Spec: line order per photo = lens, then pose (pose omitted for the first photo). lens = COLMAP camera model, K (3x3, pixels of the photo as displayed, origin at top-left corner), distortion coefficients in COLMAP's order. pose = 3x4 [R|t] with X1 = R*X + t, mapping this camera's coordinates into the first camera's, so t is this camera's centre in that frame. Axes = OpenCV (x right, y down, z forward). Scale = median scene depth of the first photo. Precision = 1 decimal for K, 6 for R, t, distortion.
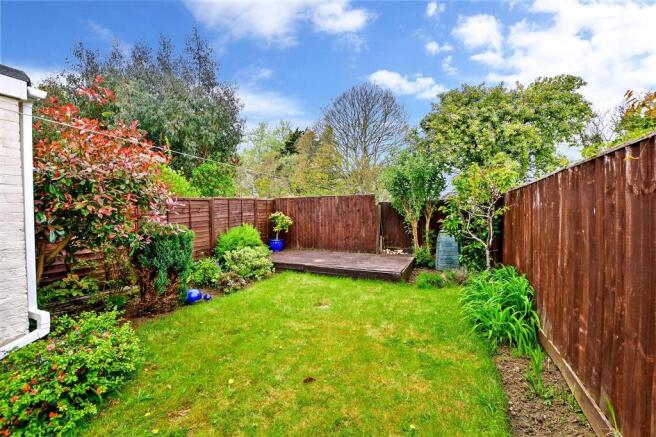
lens RADIAL K [[284.4, 0, 326.5], [0, 284.4, 215.7], [0, 0, 1]] dist [-0.029406, 0.000091]
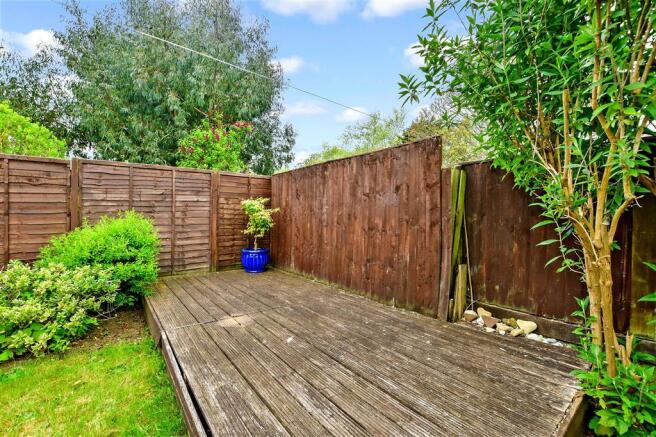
lens RADIAL K [[284.4, 0, 327.0], [0, 284.4, 220.9], [0, 0, 1]] dist [-0.029406, 0.000091]
pose [[0.891092, 0.034950, -0.452475, 0.197133], [-0.036315, 0.999324, 0.005674, 0.024606], [0.452368, 0.011376, 0.891759, 0.636712]]
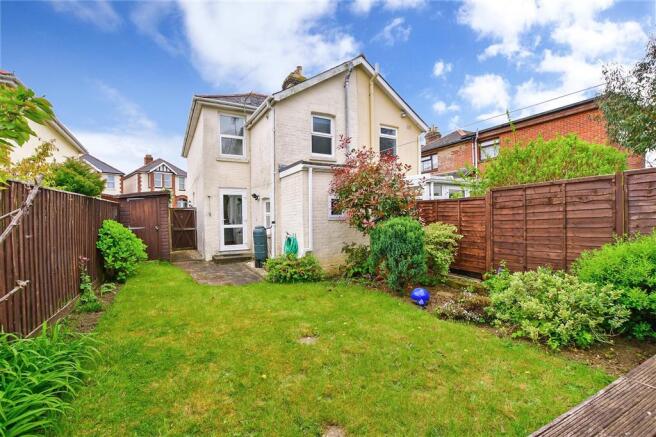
lens RADIAL K [[284.4, 0, 325.1], [0, 284.4, 220.2], [0, 0, 1]] dist [-0.029406, 0.000091]
pose [[-0.628875, 0.032958, -0.776807, 0.260892], [0.012409, 0.999399, 0.032355, -0.000681], [0.777407, 0.010708, -0.628906, 0.754152]]
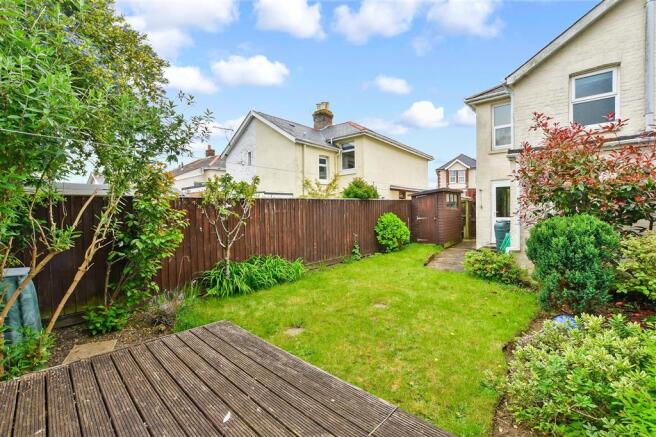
lens RADIAL K [[284.4, 0, 328.1], [0, 284.4, 216.7], [0, 0, 1]] dist [-0.029406, 0.000091]
pose [[-0.948396, 0.029072, 0.315752, -0.081536], [0.040514, 0.998736, 0.029733, -0.012056], [-0.314489, 0.040991, -0.948376, 1.012650]]
